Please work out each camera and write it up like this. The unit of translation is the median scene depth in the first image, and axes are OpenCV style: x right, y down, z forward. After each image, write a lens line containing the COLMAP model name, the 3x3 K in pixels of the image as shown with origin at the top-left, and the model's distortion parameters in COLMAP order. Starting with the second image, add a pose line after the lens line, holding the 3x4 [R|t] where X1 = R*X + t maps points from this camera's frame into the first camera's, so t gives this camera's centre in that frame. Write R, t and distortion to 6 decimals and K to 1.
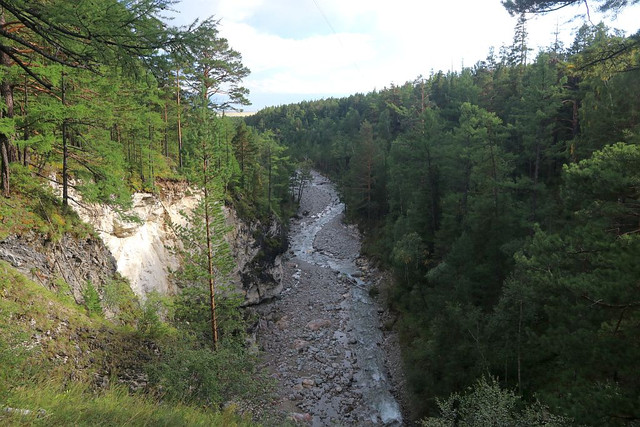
lens RADIAL K [[450.5, 0, 320.3], [0, 450.5, 212.2], [0, 0, 1]] dist [-0.045228, -0.000331]
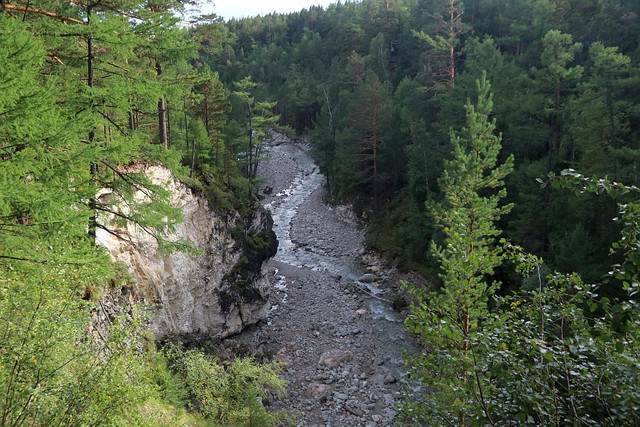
lens RADIAL K [[646.7, 0, 320.0], [0, 646.7, 213.7], [0, 0, 1]] dist [0.067804, 0.000000]
pose [[0.993622, -0.049396, 0.101371, -0.108876], [0.043878, 0.997468, 0.055967, -0.027557], [-0.103879, -0.051162, 0.993273, 0.015193]]
